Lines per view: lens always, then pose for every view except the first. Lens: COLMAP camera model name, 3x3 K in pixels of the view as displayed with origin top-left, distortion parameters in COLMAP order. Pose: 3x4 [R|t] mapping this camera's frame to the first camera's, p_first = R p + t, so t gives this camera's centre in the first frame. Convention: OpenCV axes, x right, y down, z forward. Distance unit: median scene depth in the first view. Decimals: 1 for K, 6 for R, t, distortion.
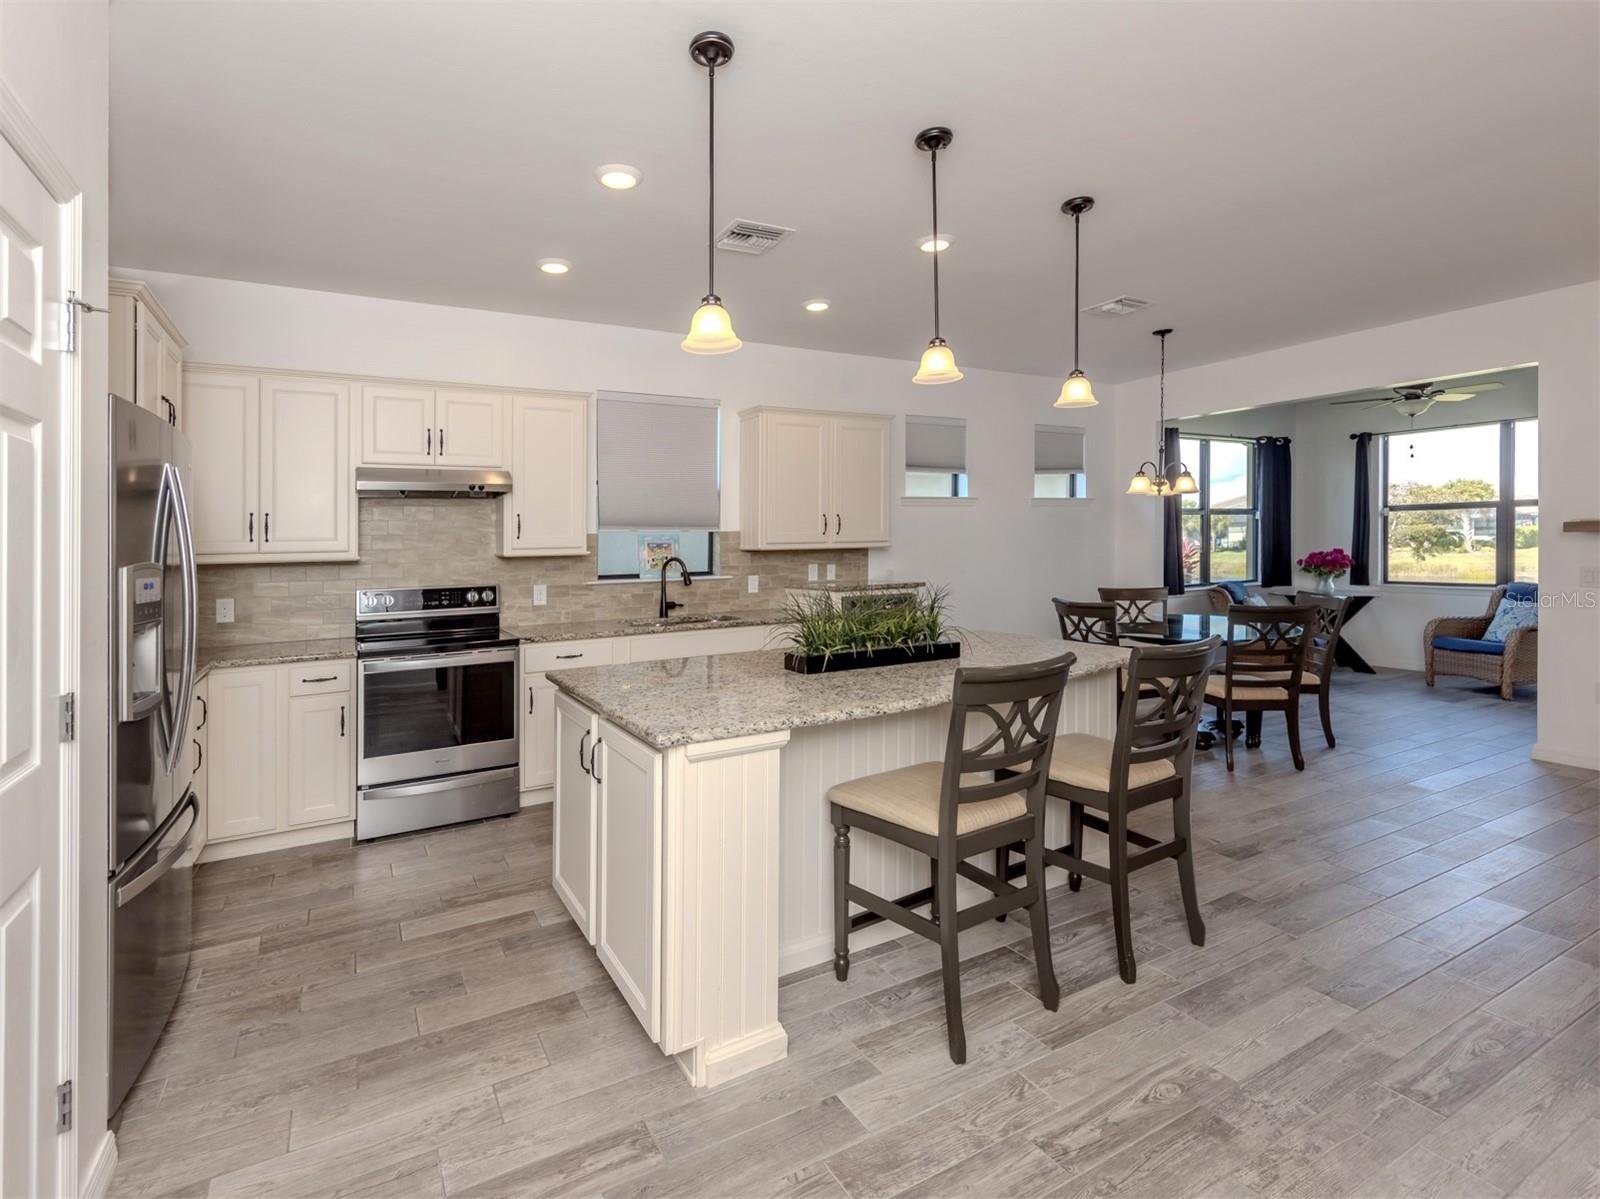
lens RADIAL K [[751.0, 0, 731.5], [0, 751.0, 555.0], [0, 0, 1]] dist [0.004339, 0.001891]
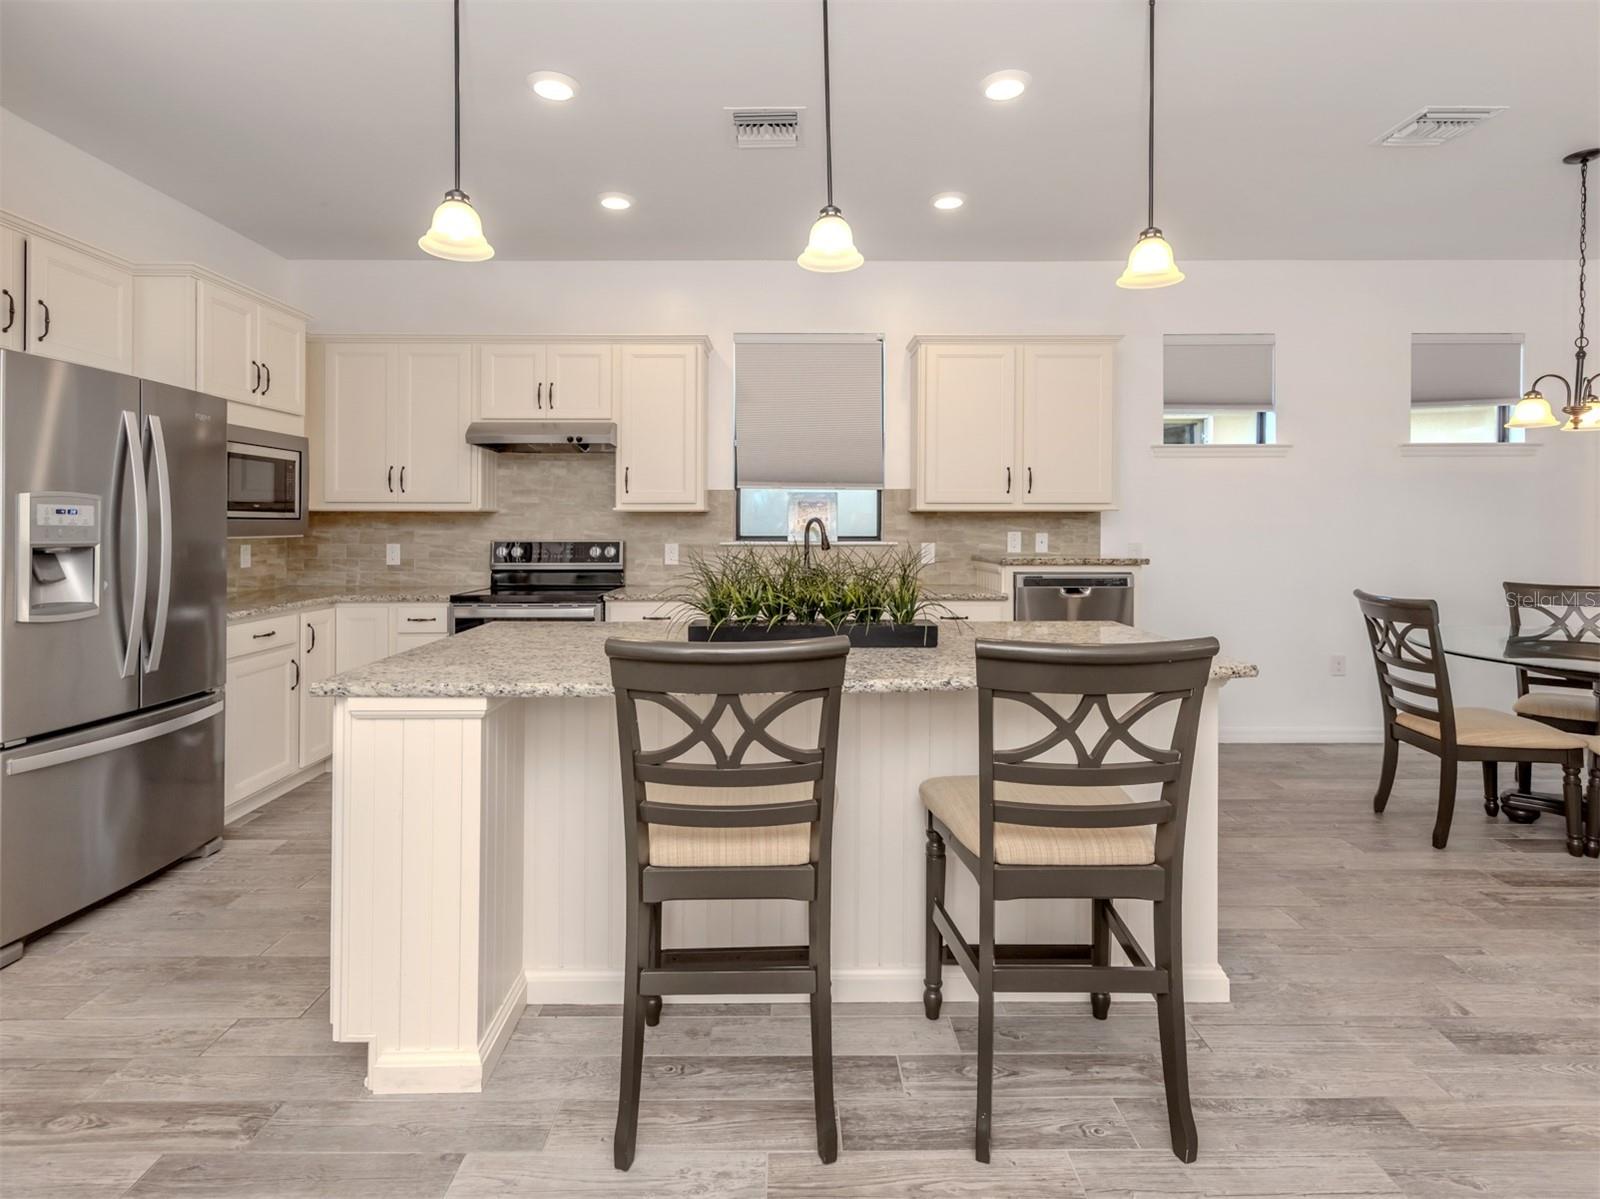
lens RADIAL K [[816.2, 0, 791.9], [0, 816.2, 523.7], [0, 0, 1]] dist [0.006577, -0.000117]
pose [[0.892827, 0.019205, -0.449990, 0.327646], [-0.024906, 0.999667, -0.006750, 0.017524], [0.449711, 0.017234, 0.893008, 0.144435]]
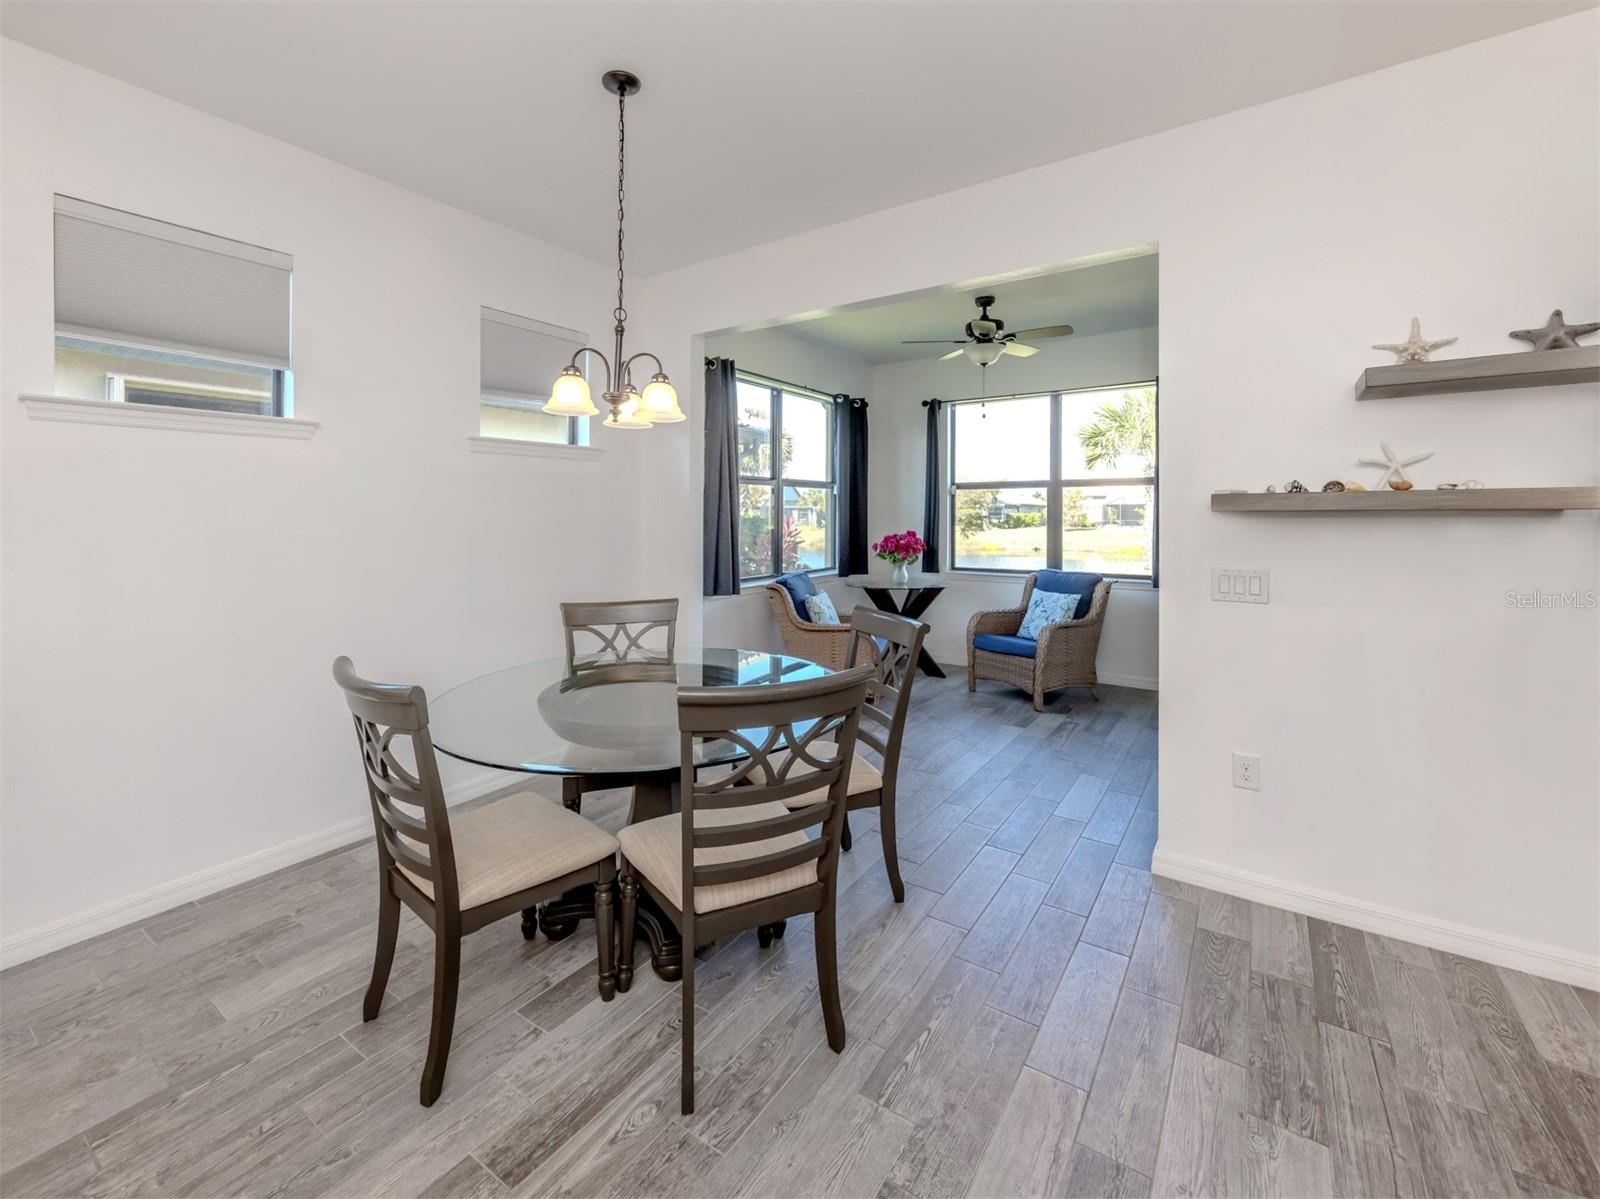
lens RADIAL K [[690.3, 0, 784.9], [0, 690.3, 509.4], [0, 0, 1]] dist [-0.000240, 0.000018]
pose [[0.879989, 0.022516, 0.474459, 0.488469], [-0.008406, 0.999458, -0.031839, -0.010803], [-0.474919, 0.024030, 0.879701, 0.602766]]
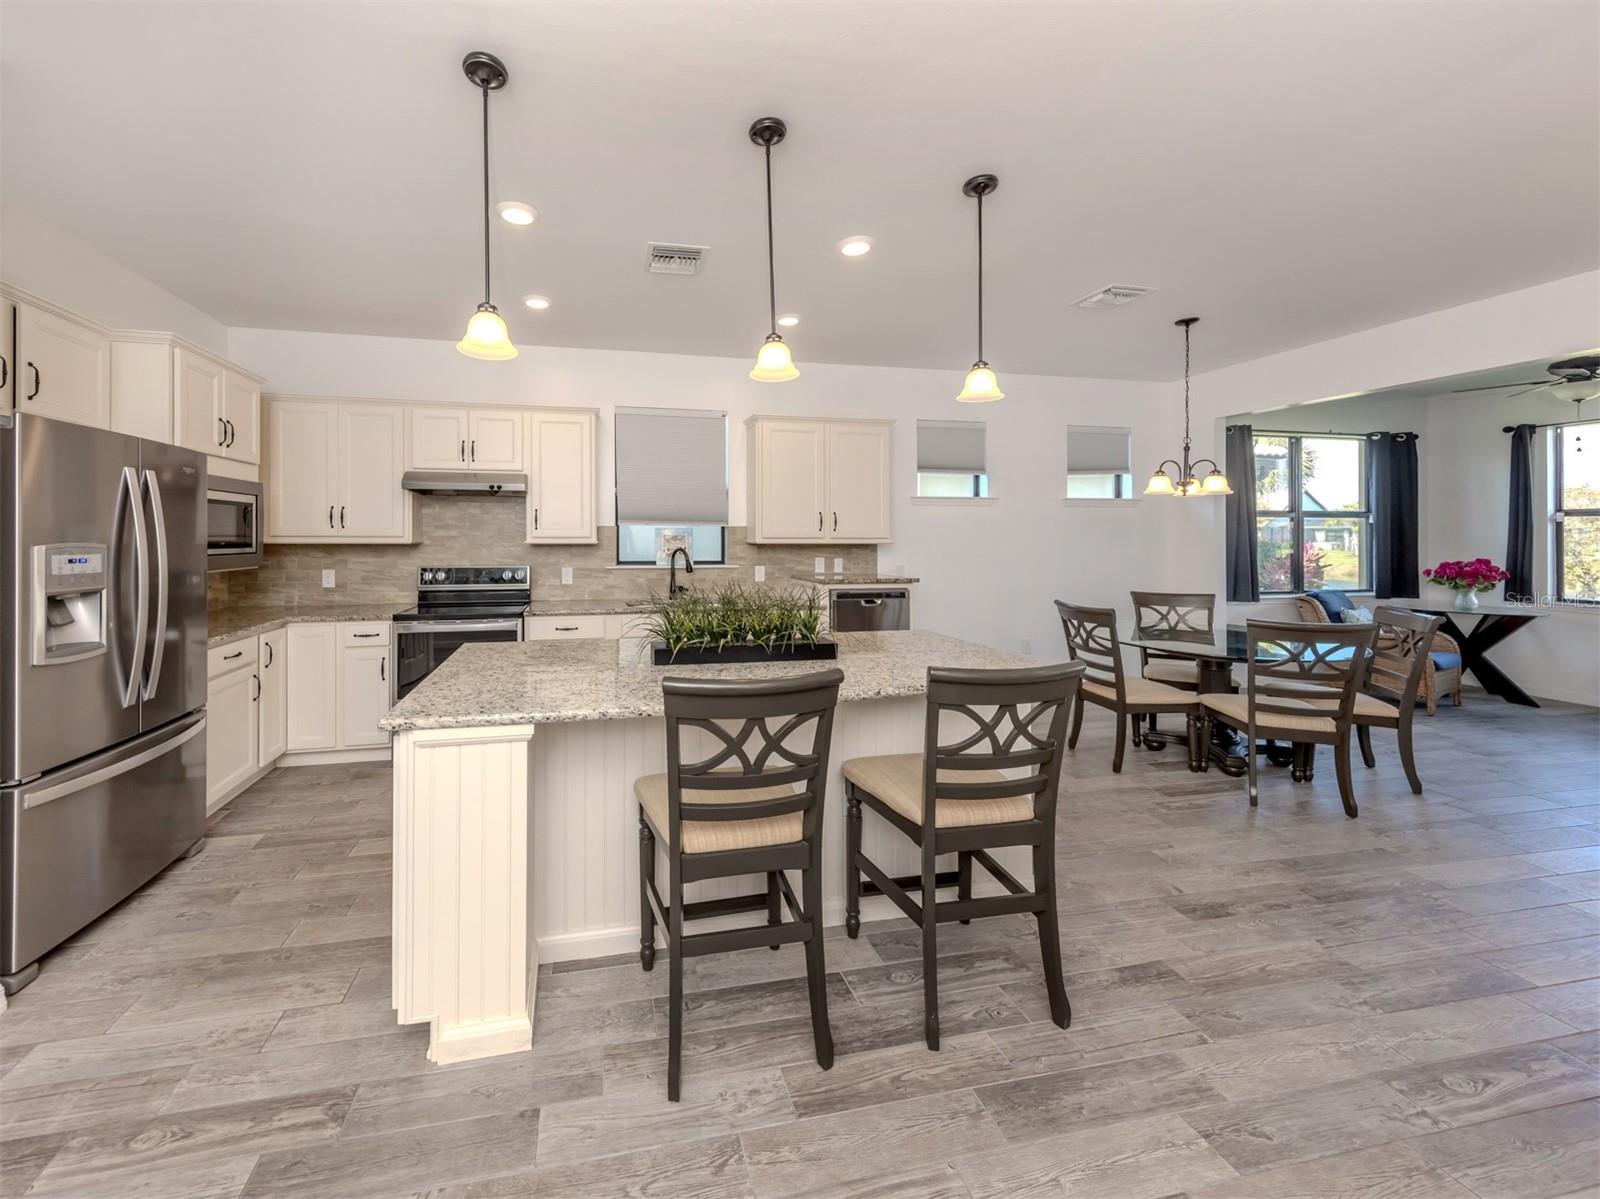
lens RADIAL K [[606.2, 0, 700.6], [0, 606.2, 533.8], [0, 0, 1]] dist [0.006246, -0.000298]
pose [[0.960464, 0.020702, -0.277632, 0.213527], [-0.025546, 0.999578, -0.013843, -0.006470], [0.277228, 0.020388, 0.960588, 0.113924]]
